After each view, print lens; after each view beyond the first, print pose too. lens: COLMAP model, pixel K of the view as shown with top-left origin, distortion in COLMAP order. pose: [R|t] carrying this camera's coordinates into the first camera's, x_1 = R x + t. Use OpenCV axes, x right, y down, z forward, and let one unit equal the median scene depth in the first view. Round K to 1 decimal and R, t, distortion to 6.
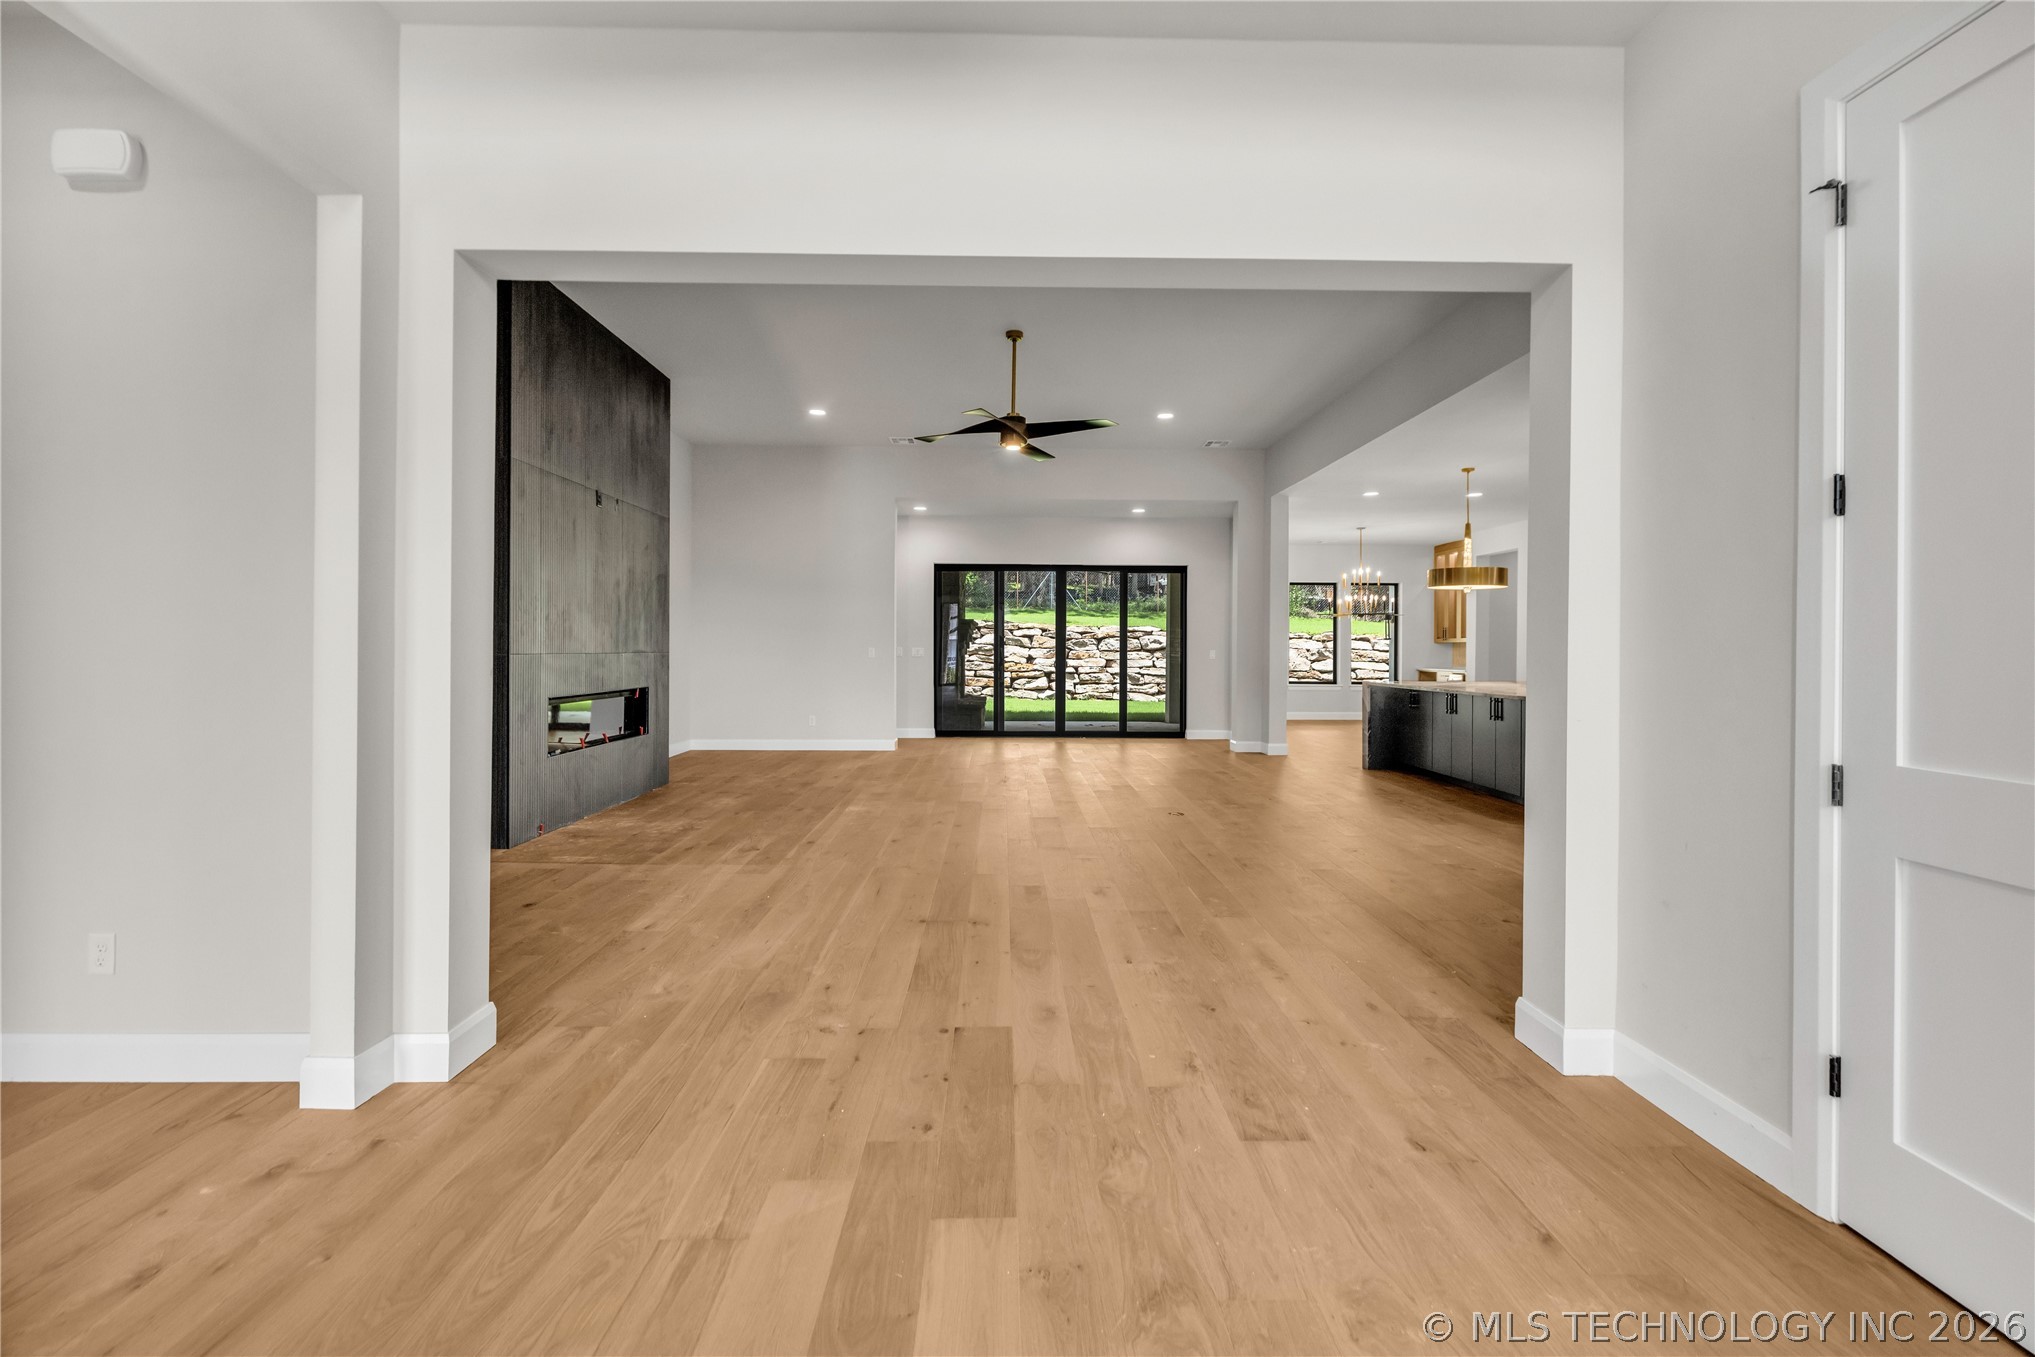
lens RADIAL K [[857.6, 0, 1018.0], [0, 857.6, 659.0], [0, 0, 1]] dist [0.000622, 0.000255]
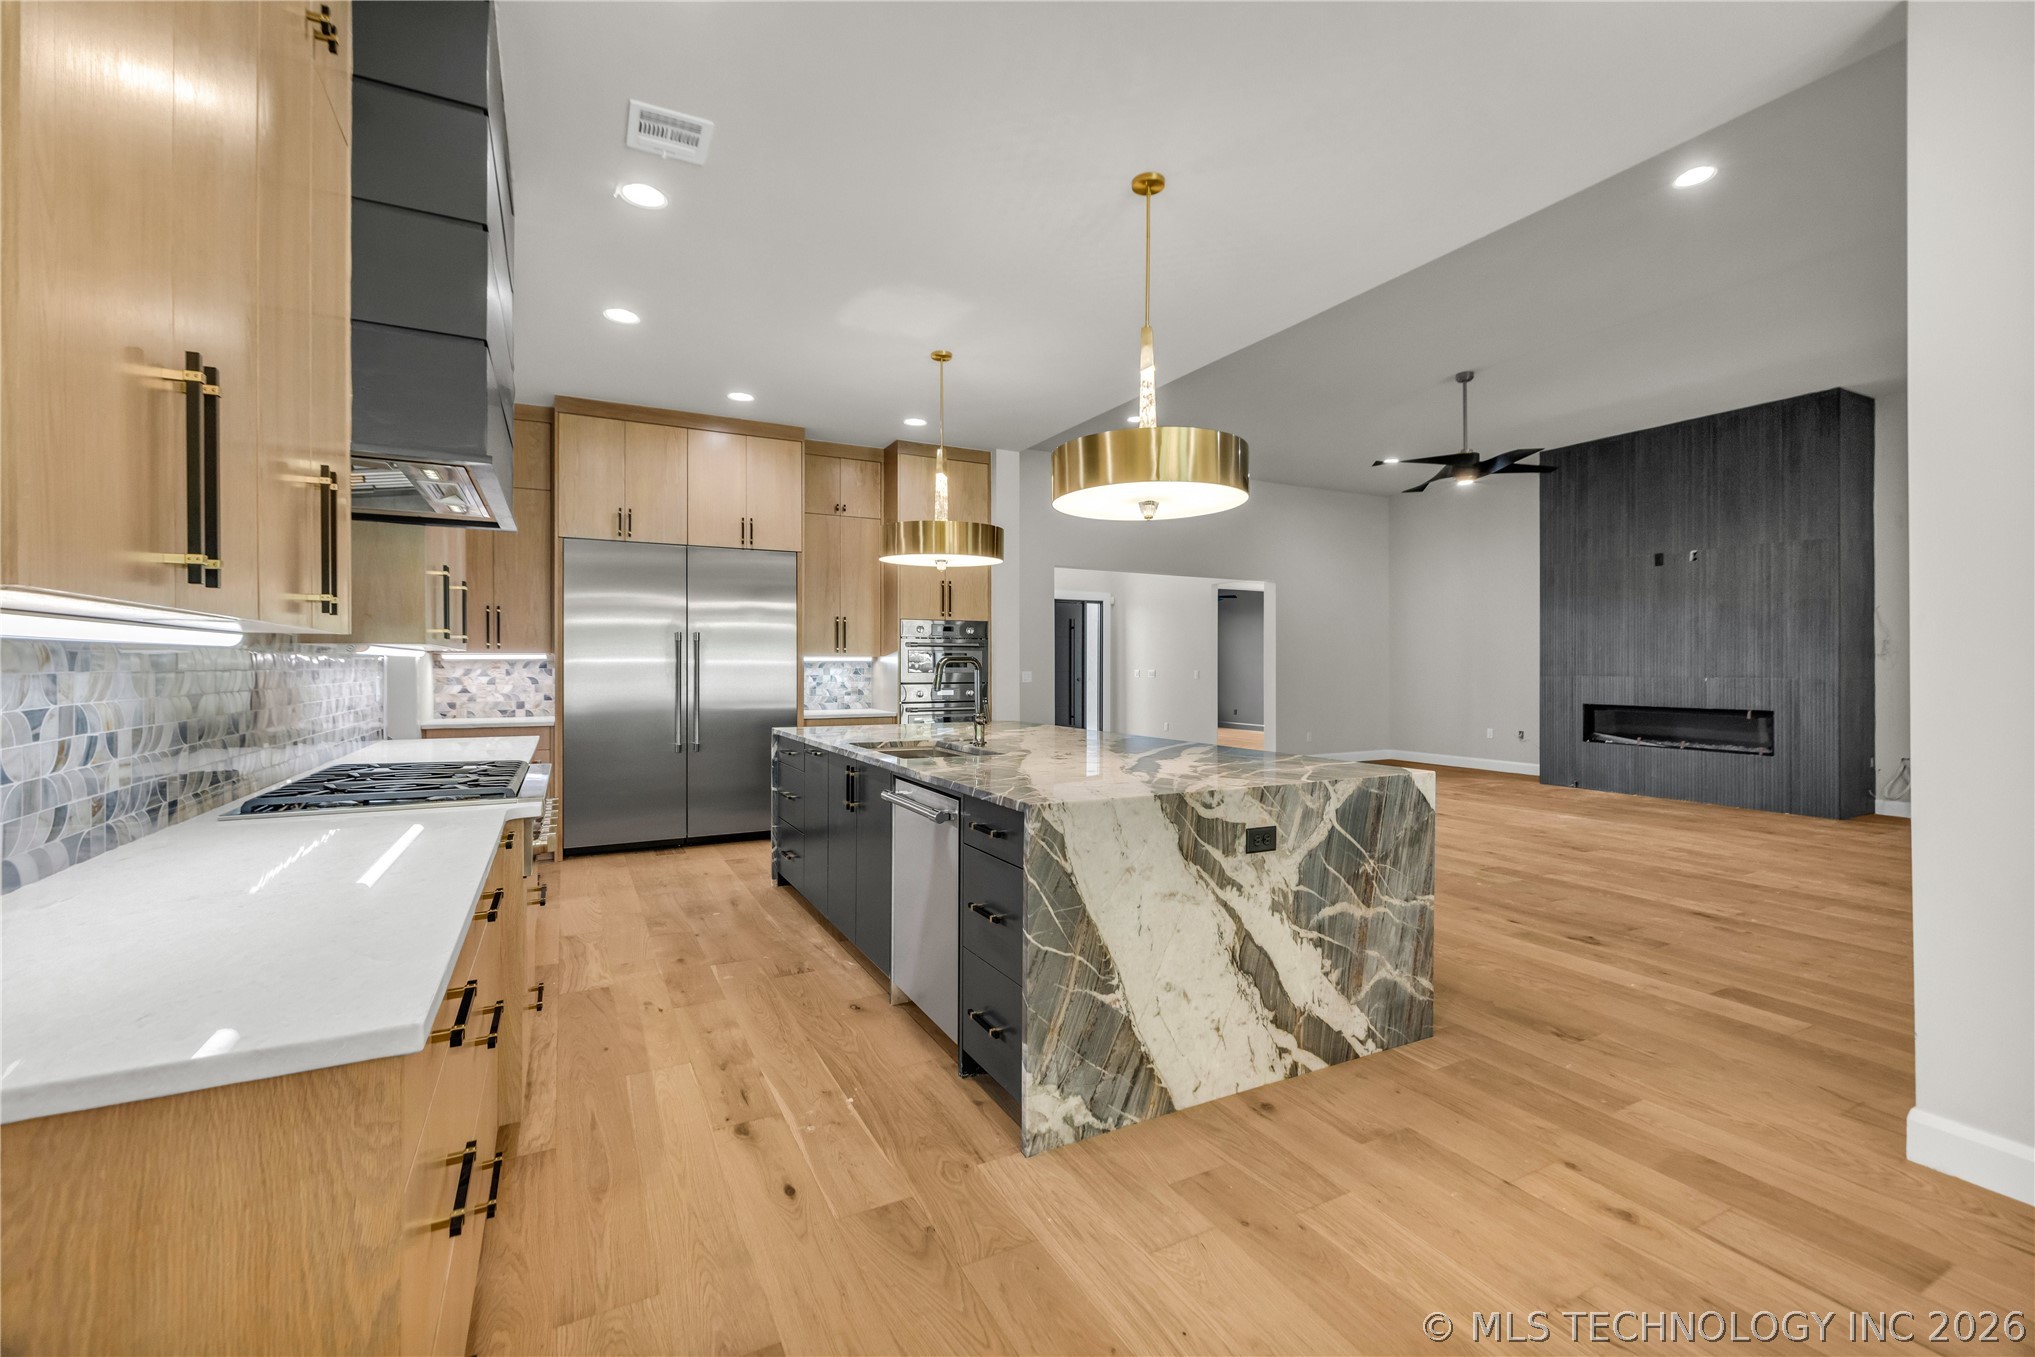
lens RADIAL K [[857.6, 0, 1018.0], [0, 857.6, 659.0], [0, 0, 1]] dist [0.000622, 0.000255]
pose [[-0.893254, -0.011297, -0.449410, 0.510012], [-0.012861, 0.999917, 0.000427, -0.011277], [0.449368, 0.006161, -0.893325, 0.899752]]
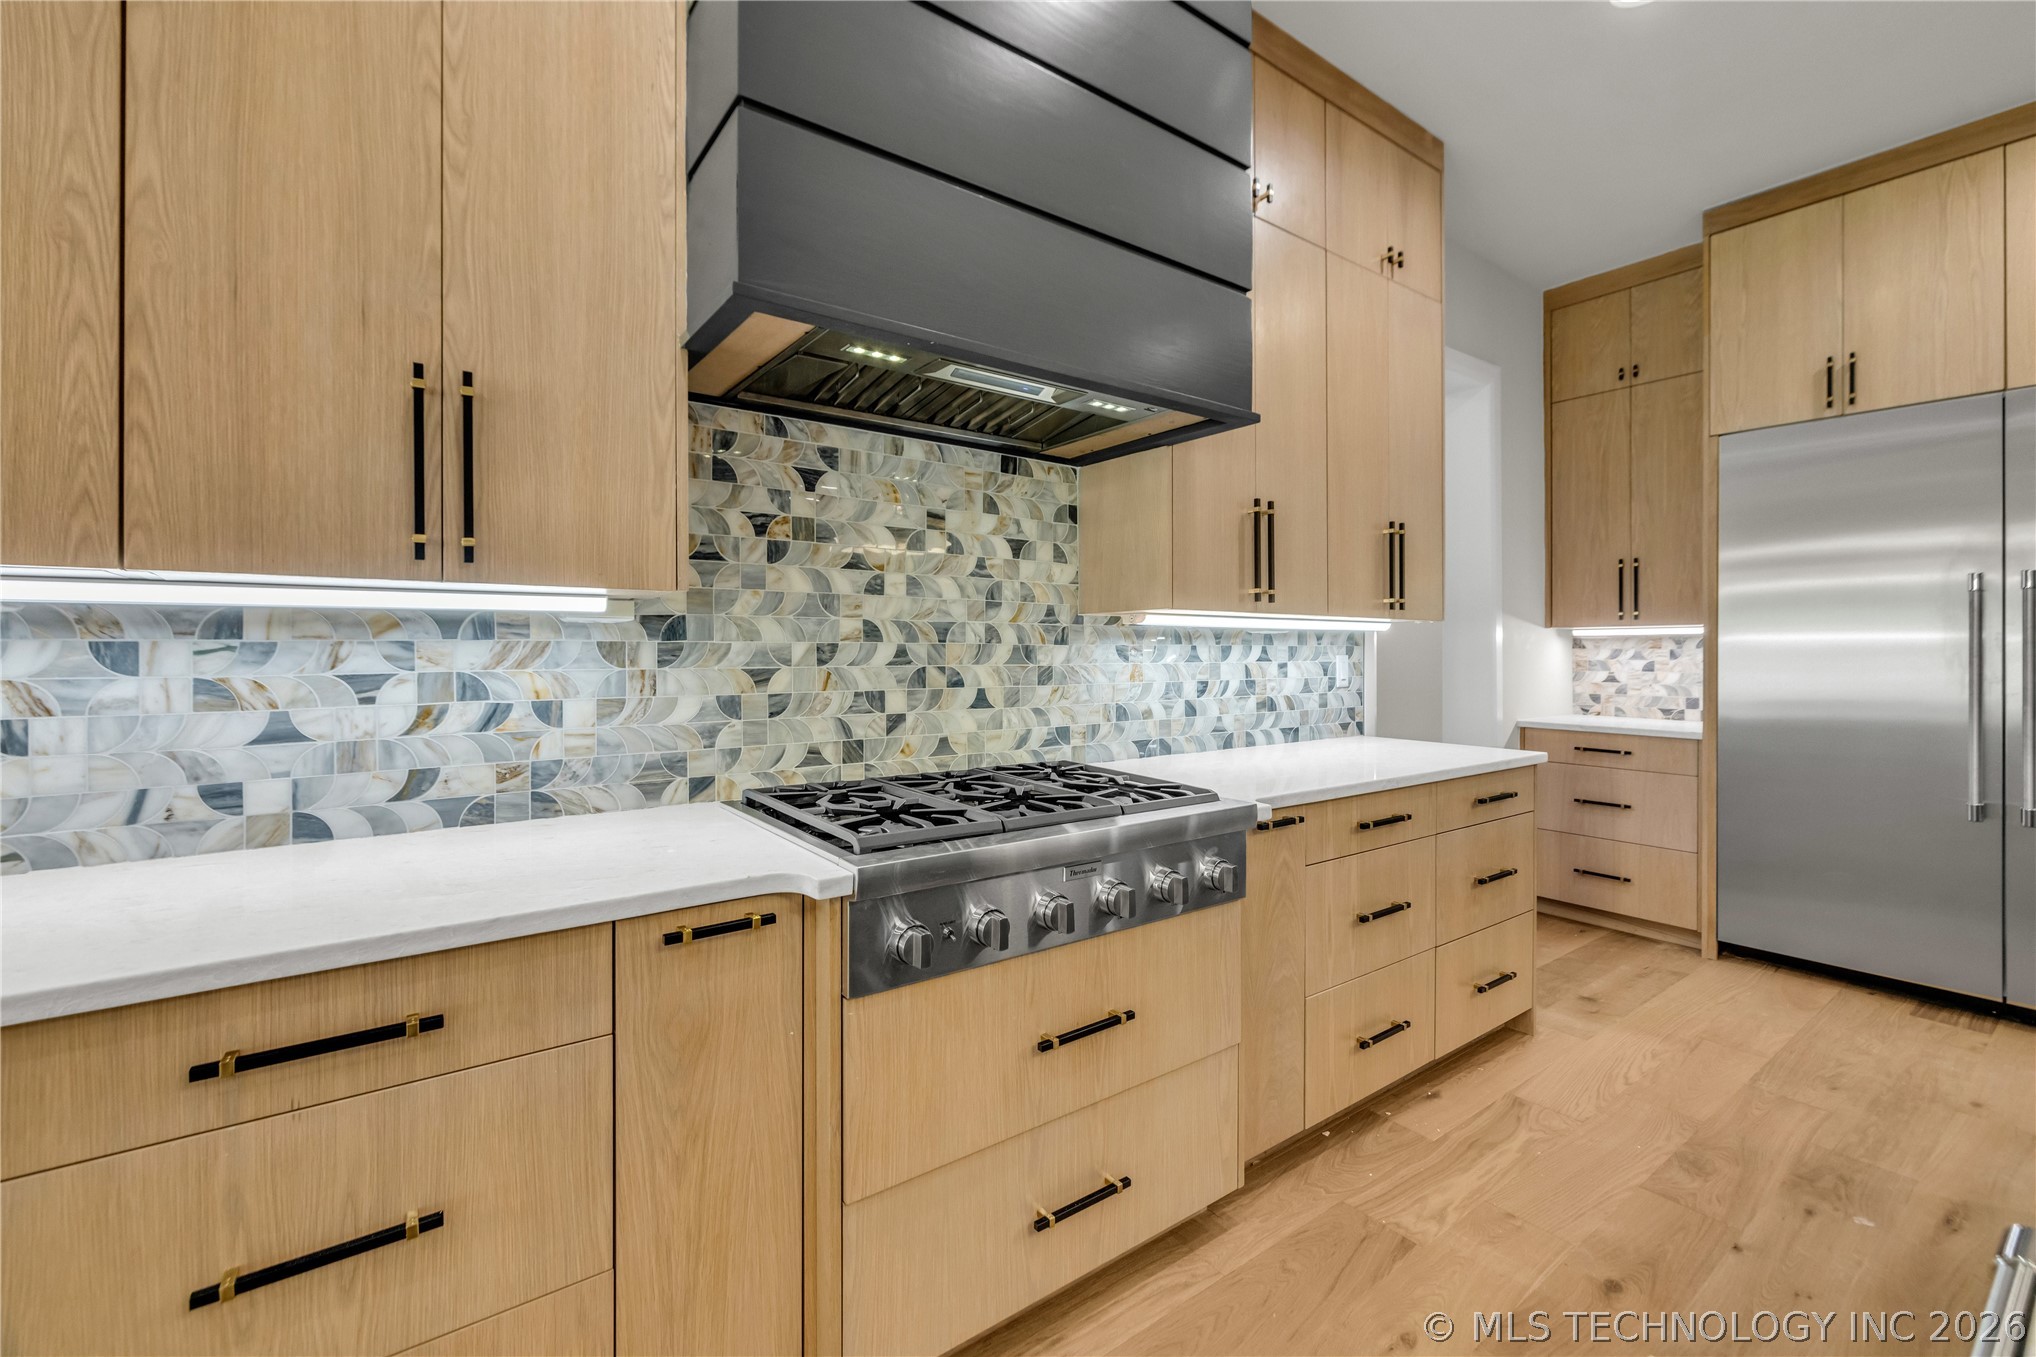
lens RADIAL K [[860.8, 0, 1020.9], [0, 860.8, 649.9], [0, 0, 1]] dist [-0.000110, 0.000267]
pose [[-0.577591, -0.008509, 0.816282, 0.422581], [0.005244, 0.999886, 0.014134, -0.007452], [-0.816310, 0.012444, -0.577480, 0.732400]]
